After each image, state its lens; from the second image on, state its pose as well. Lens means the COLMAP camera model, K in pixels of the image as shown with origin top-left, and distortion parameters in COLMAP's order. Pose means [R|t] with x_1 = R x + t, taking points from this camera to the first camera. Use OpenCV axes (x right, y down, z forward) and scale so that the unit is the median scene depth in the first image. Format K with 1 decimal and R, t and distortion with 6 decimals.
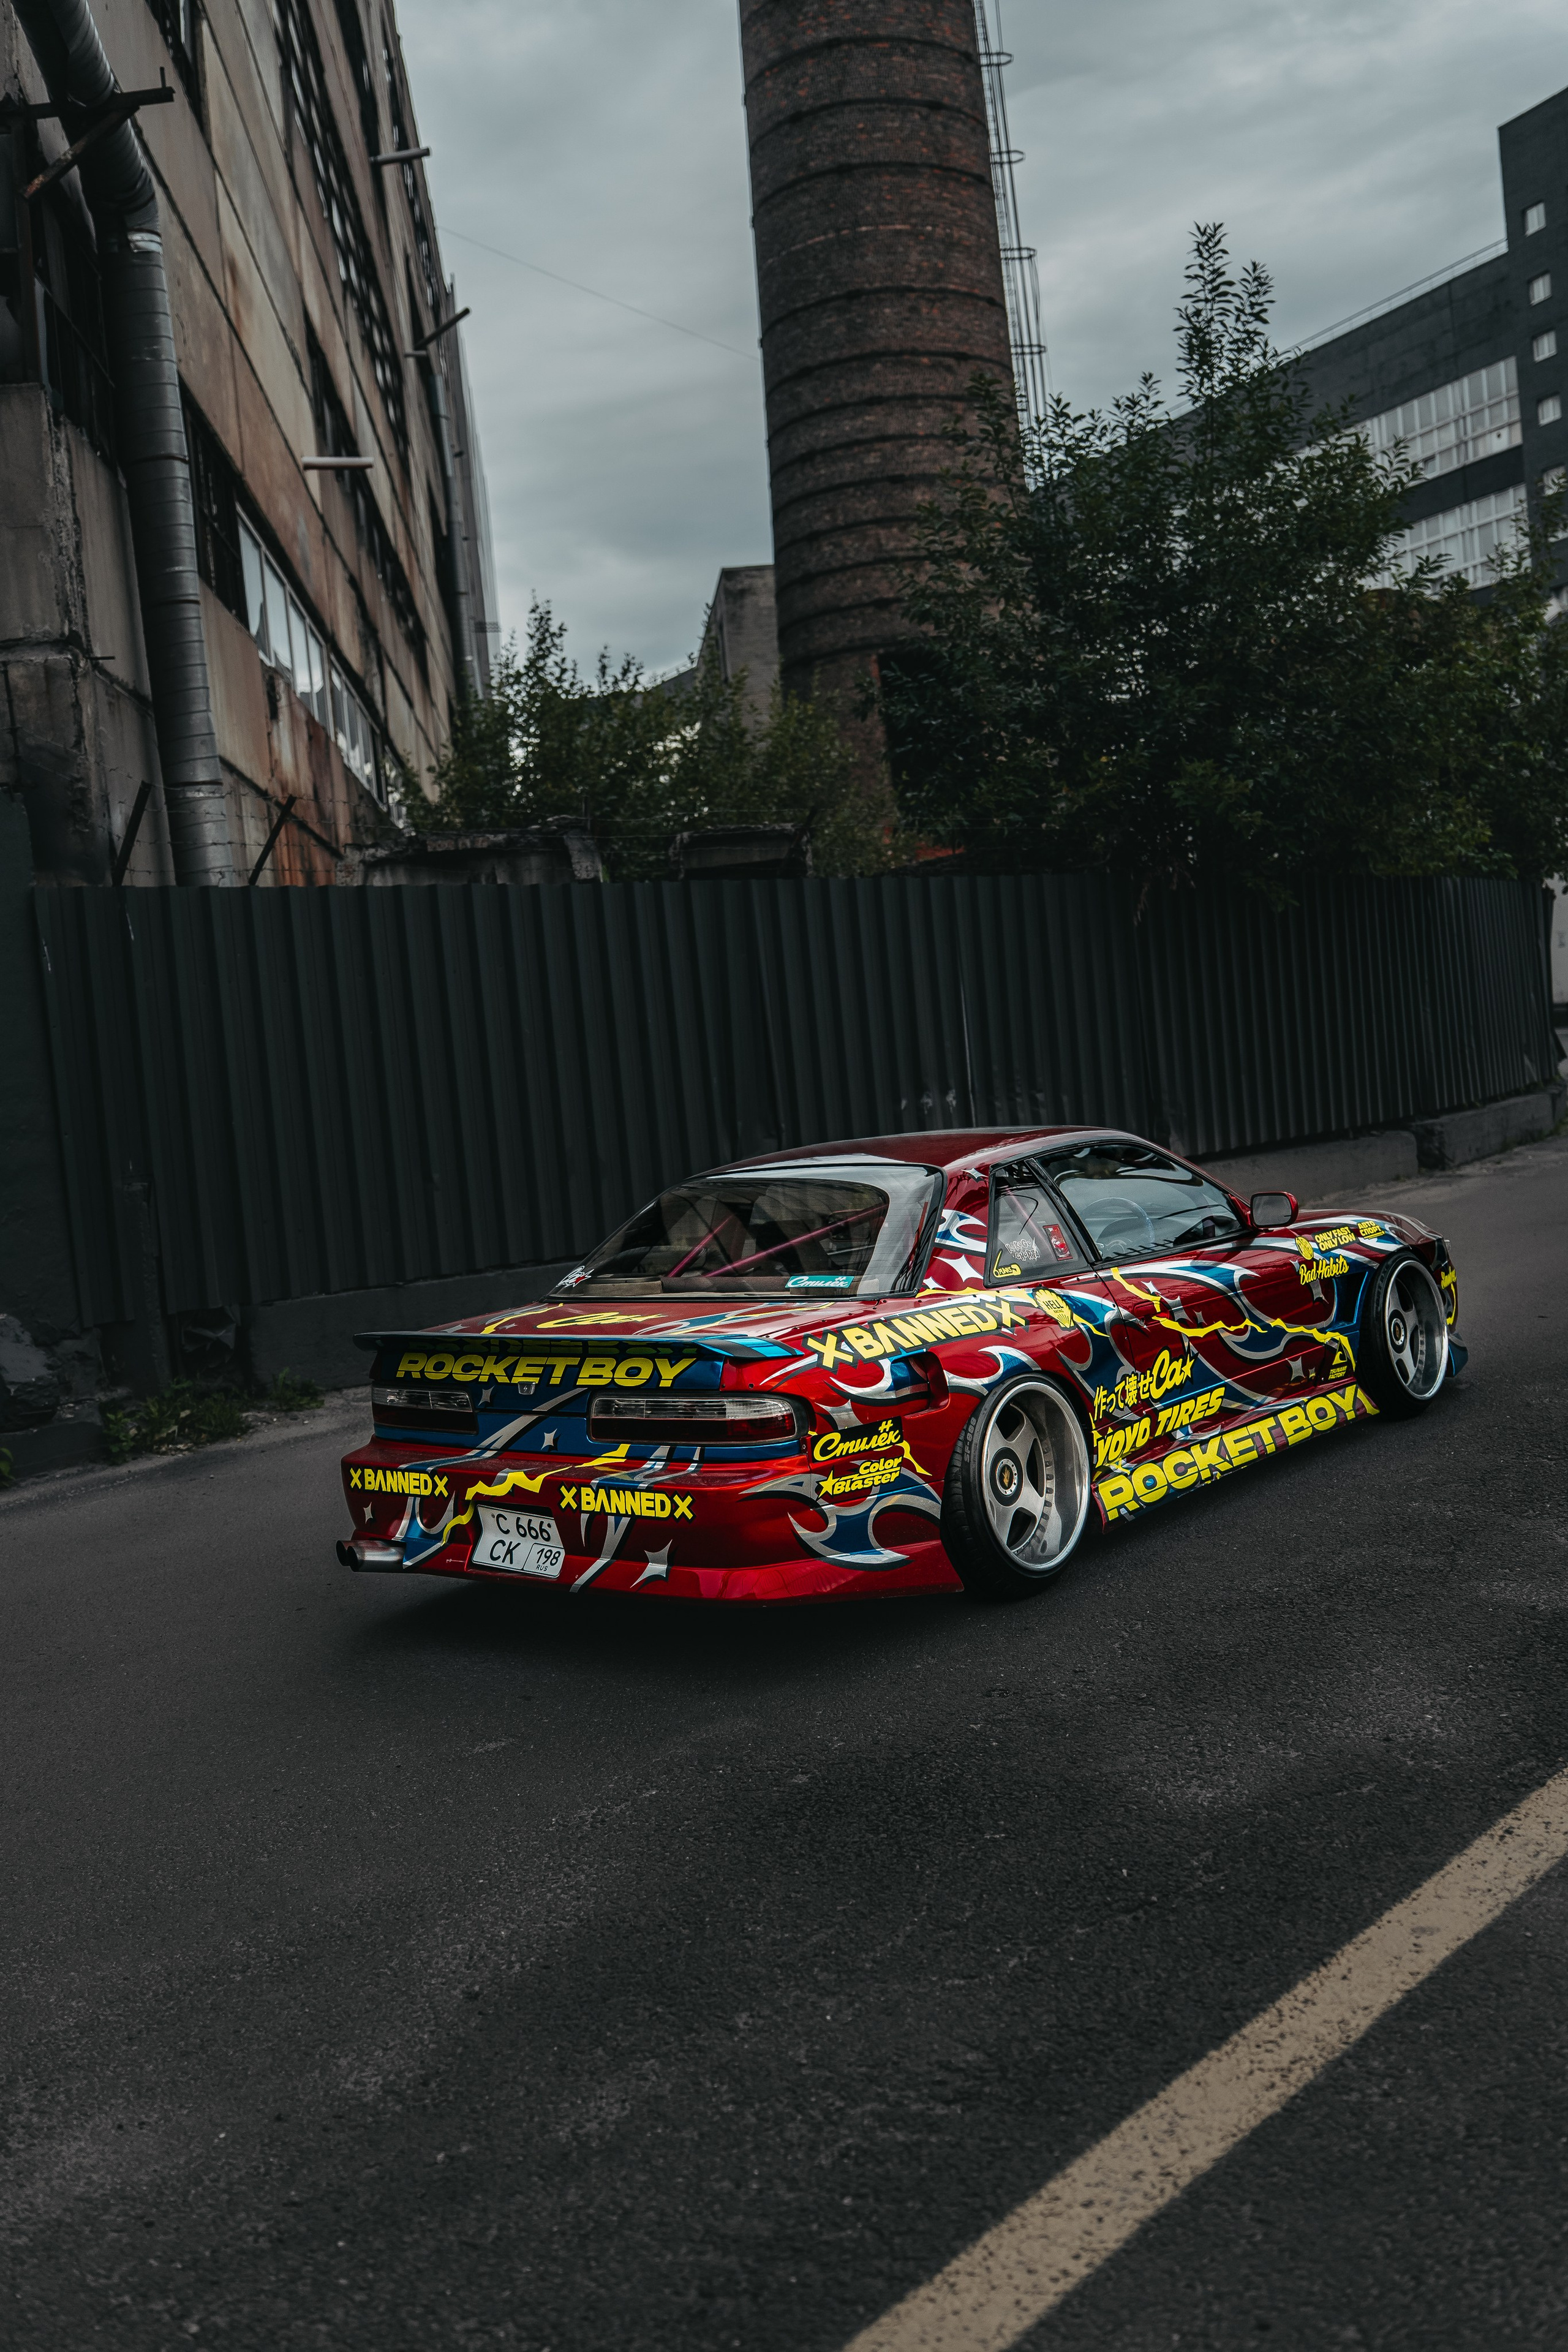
lens RADIAL K [[2123.7, 0, 792.7], [0, 2123.7, 1165.3], [0, 0, 1]] dist [-0.011056, -0.007475]
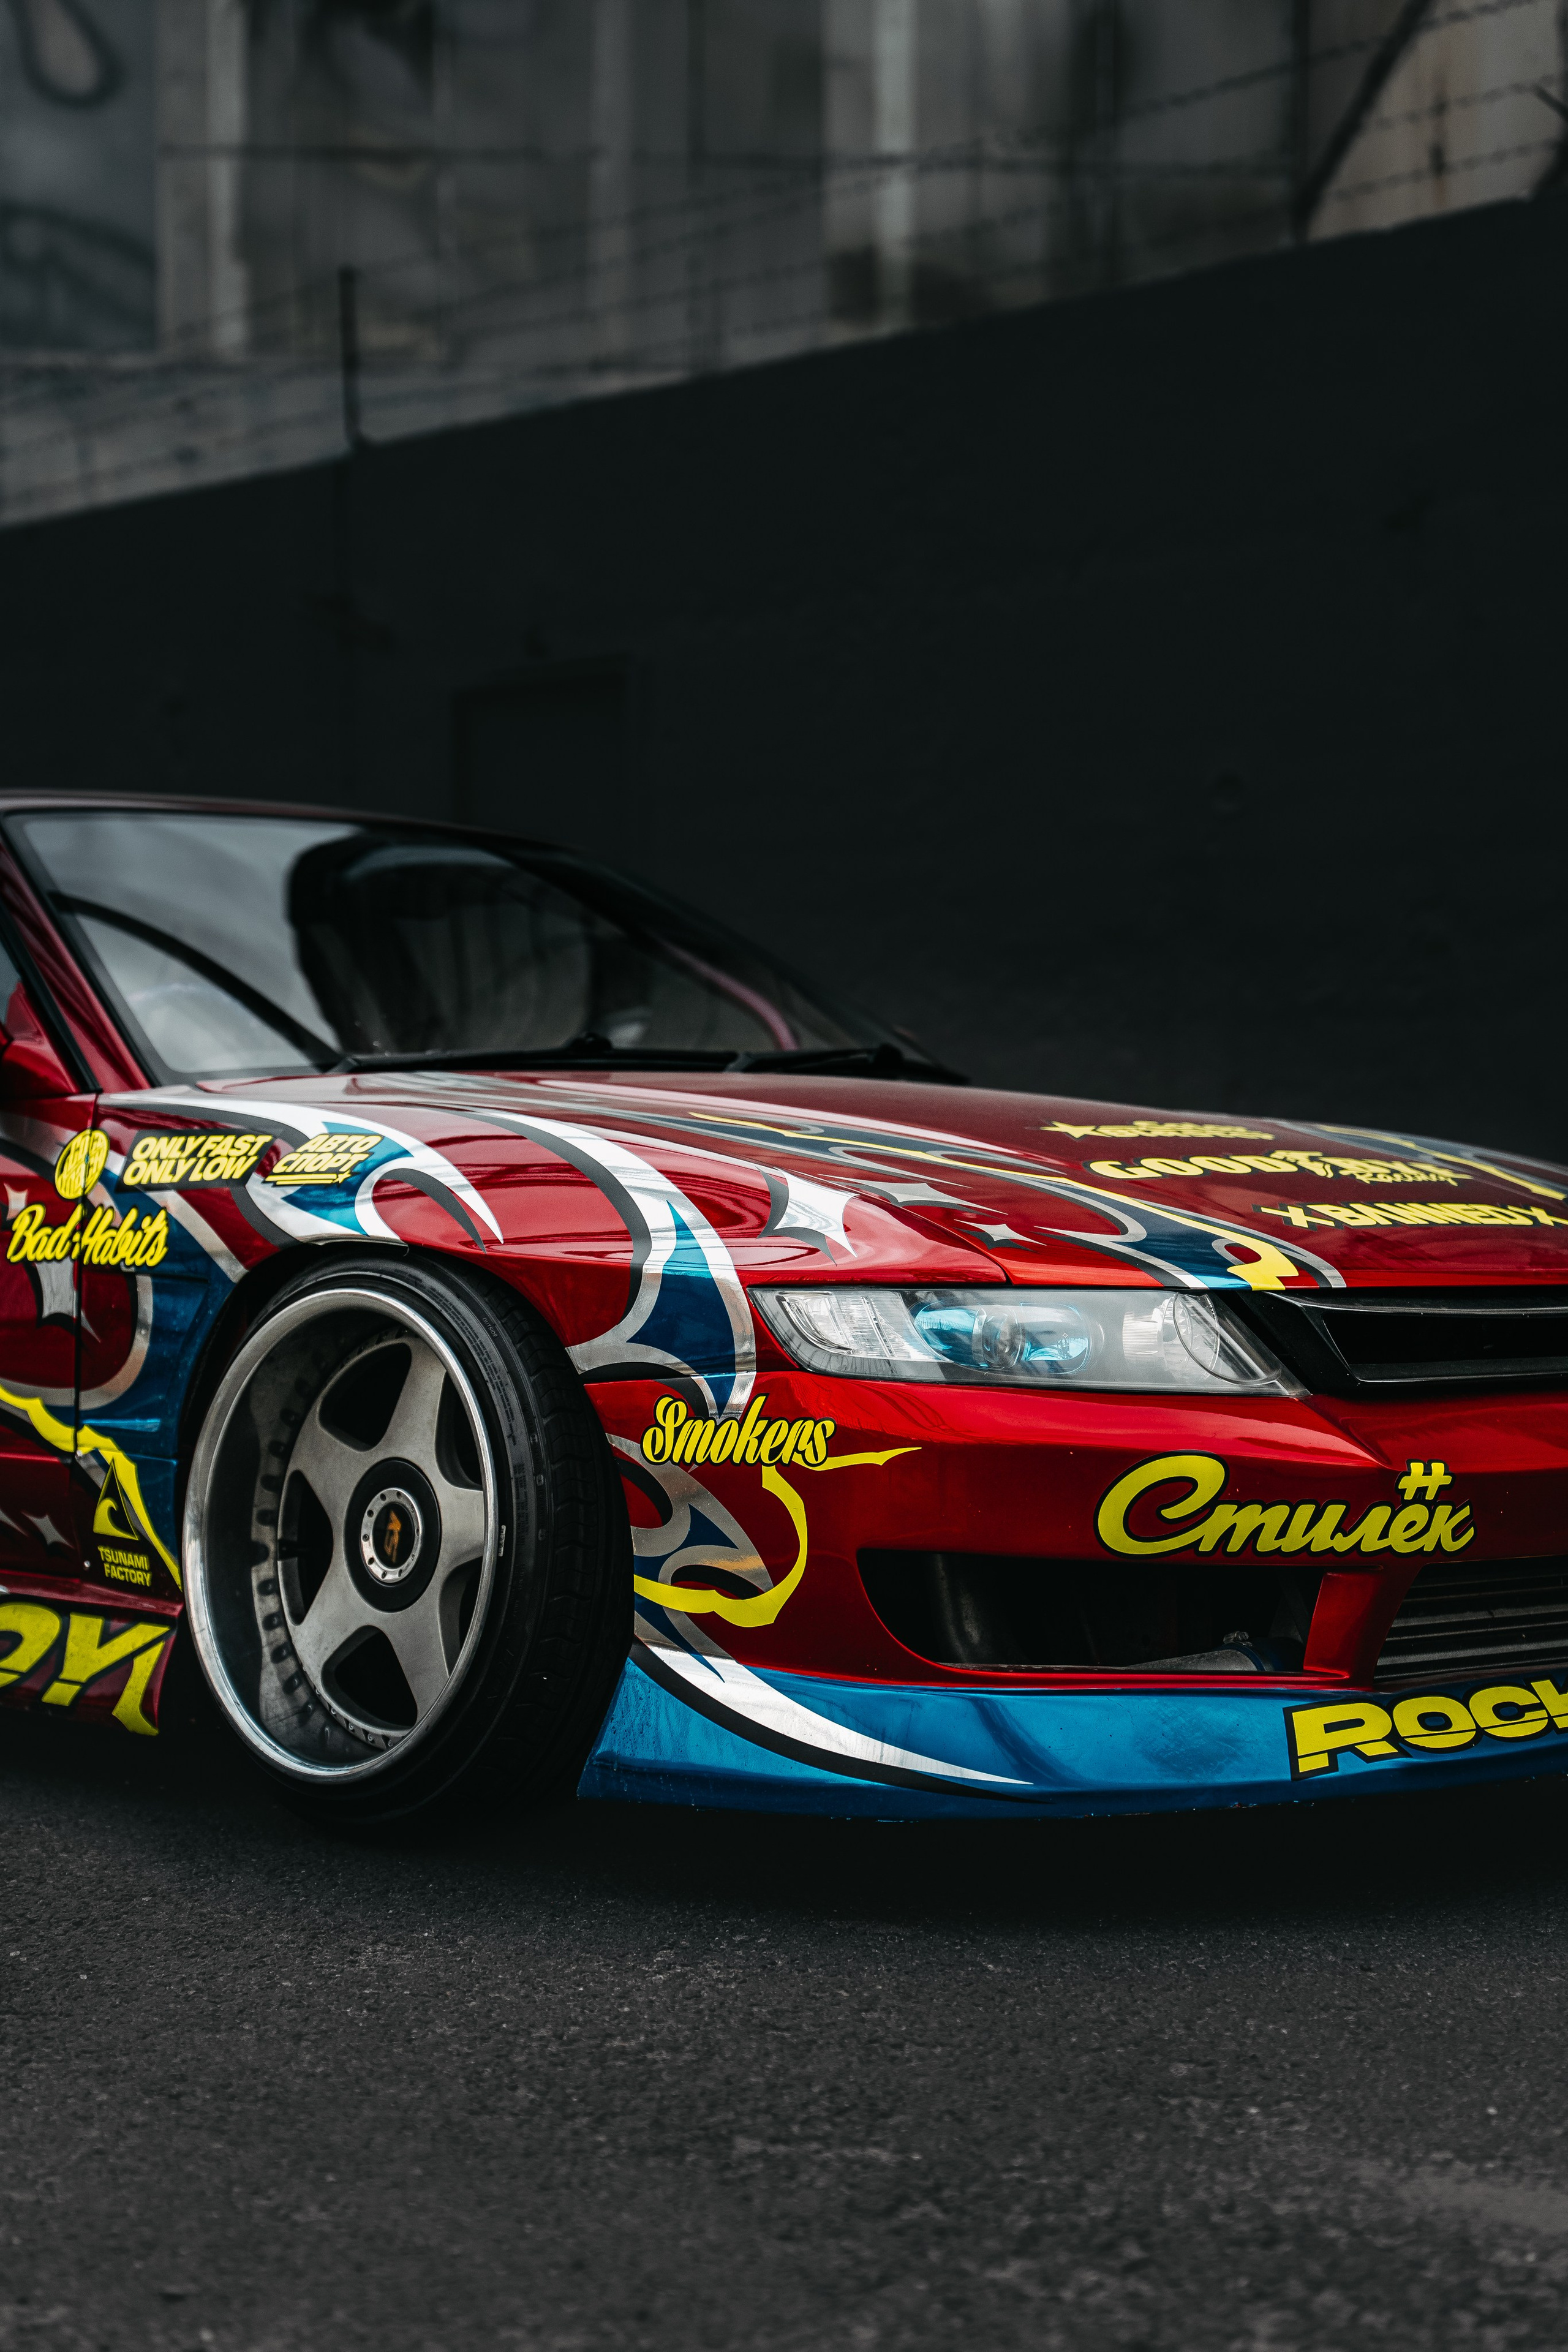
lens RADIAL K [[3914.4, 0, 797.5], [0, 3914.4, 1186.9], [0, 0, 1]] dist [0.476881, -2.087061]
pose [[-0.090713, 0.097761, -0.991067, 1.048922], [-0.046147, 0.993688, 0.102243, -0.032957], [0.994807, 0.055010, -0.085629, 1.432133]]
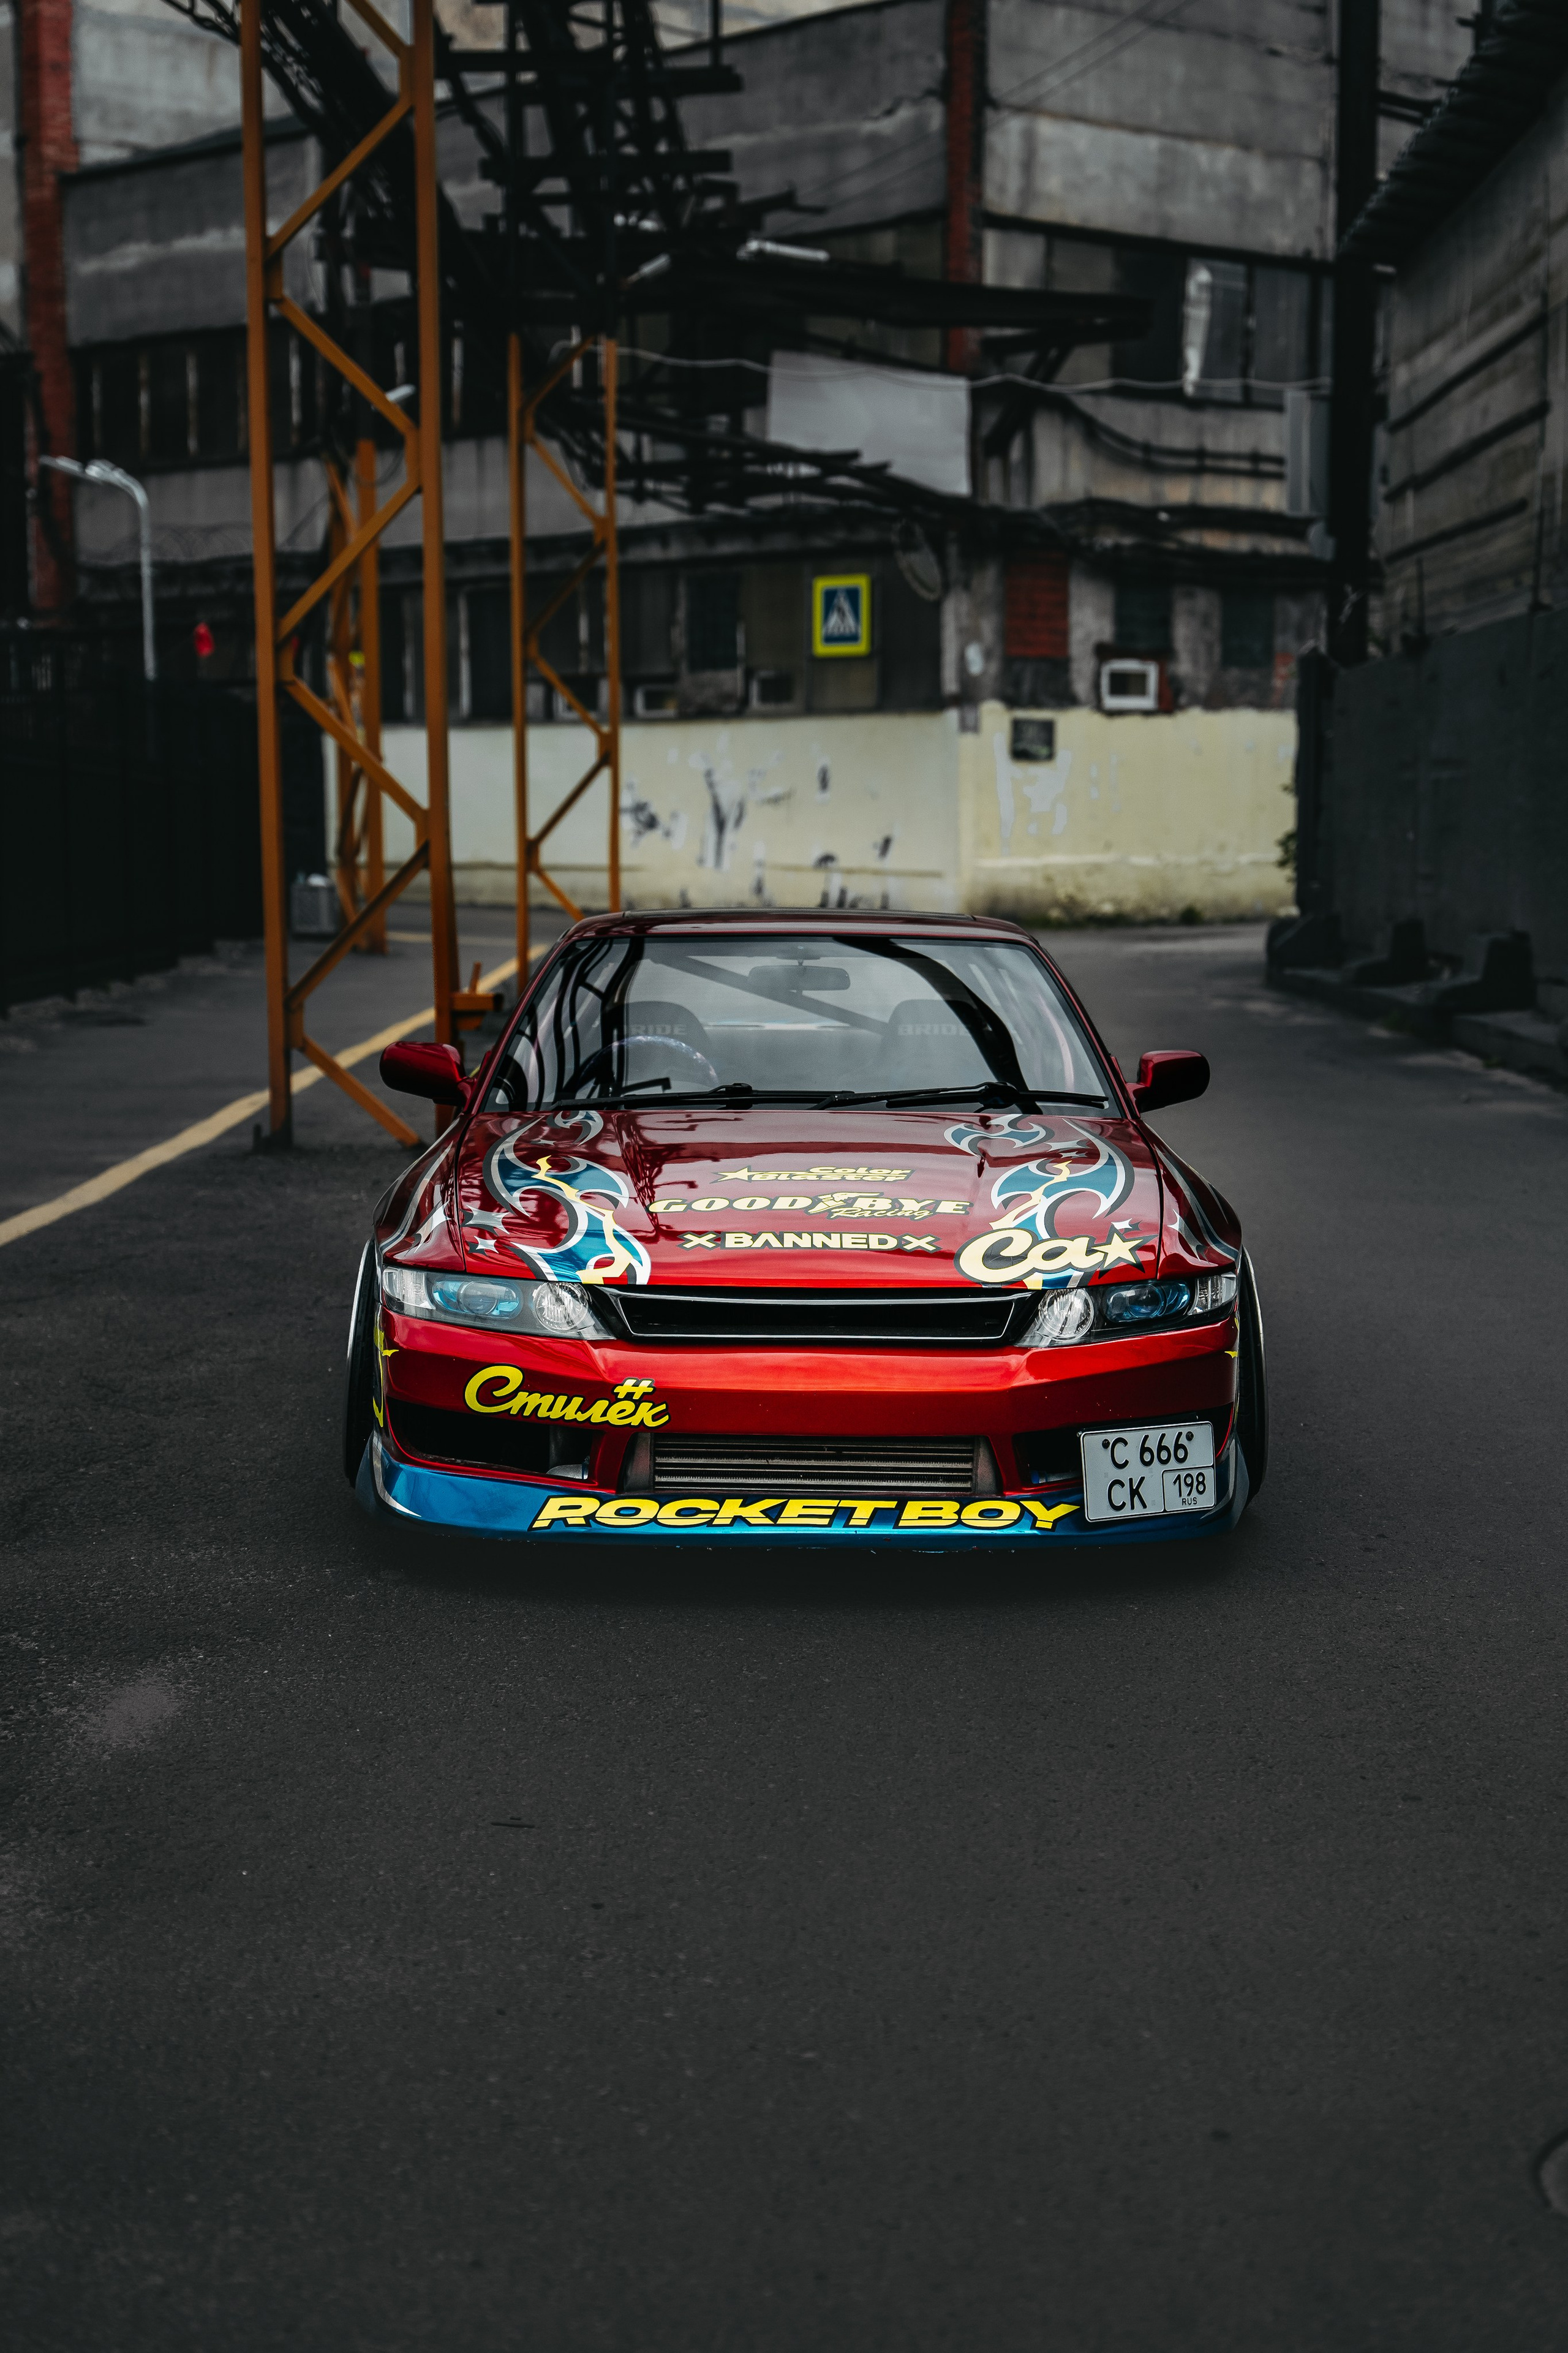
lens RADIAL K [[3798.8, 0, 784.0], [0, 3798.8, 1176.5], [0, 0, 1]] dist [0.430612, -1.631758]
pose [[-0.756767, 0.152023, -0.635761, 1.121564], [0.031521, 0.979937, 0.196802, -0.224676], [0.652924, 0.128893, -0.746376, 2.399954]]
